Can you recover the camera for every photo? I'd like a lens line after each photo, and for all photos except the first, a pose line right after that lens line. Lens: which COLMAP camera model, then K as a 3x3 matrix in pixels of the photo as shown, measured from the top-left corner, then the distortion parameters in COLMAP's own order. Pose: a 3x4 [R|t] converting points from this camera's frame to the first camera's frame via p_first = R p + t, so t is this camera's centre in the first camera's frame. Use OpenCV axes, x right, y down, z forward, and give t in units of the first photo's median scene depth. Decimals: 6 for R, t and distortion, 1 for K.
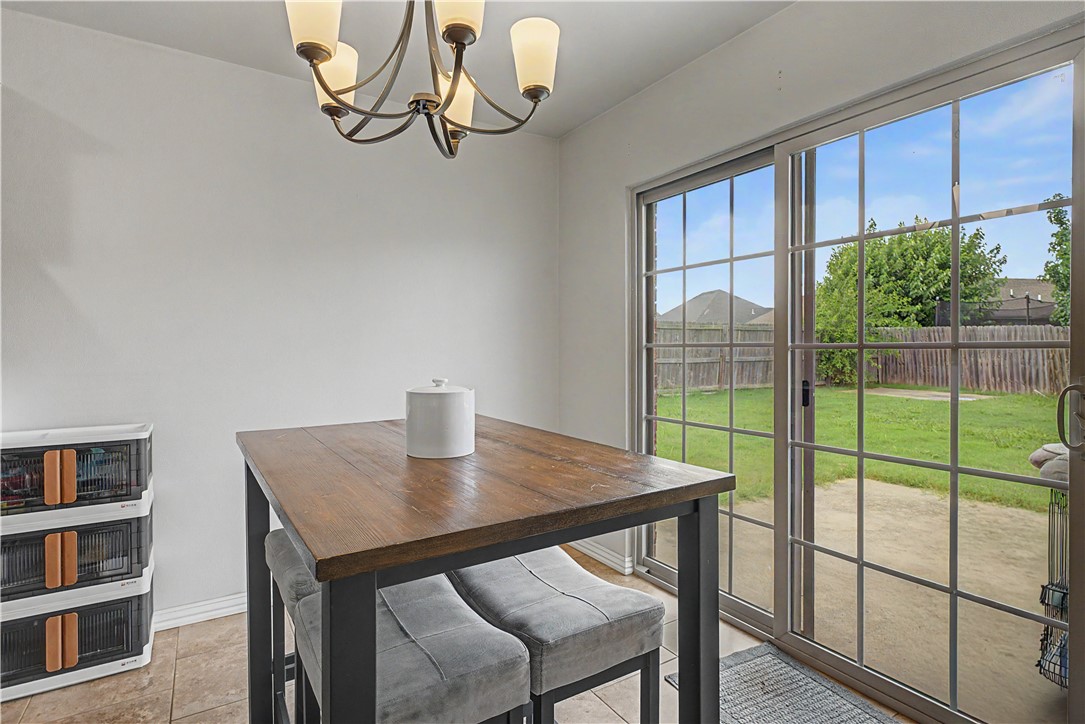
lens RADIAL K [[551.7, 0, 544.8], [0, 551.7, 356.1], [0, 0, 1]] dist [0.014461, -0.000370]
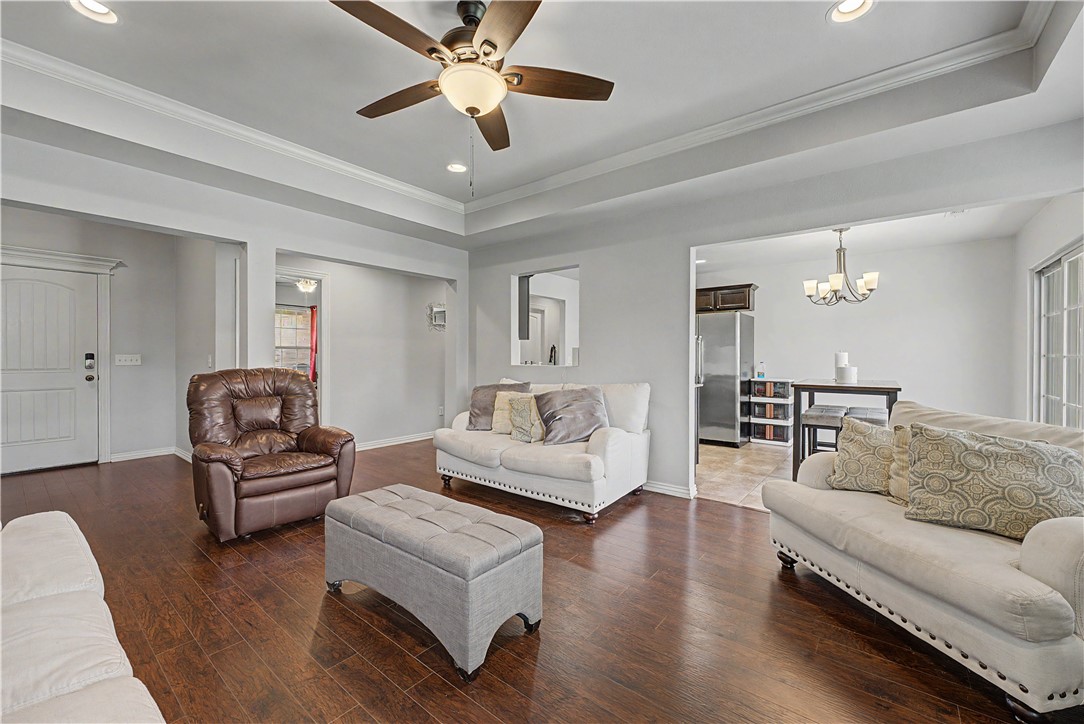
lens RADIAL K [[444.7, 0, 541.5], [0, 444.7, 365.2], [0, 0, 1]] dist [0.001527, 0.000290]
pose [[0.342906, 0.022001, -0.939112, 1.469657], [-0.017277, 0.999704, 0.017112, 0.024048], [0.939211, 0.010357, 0.343185, -1.533284]]
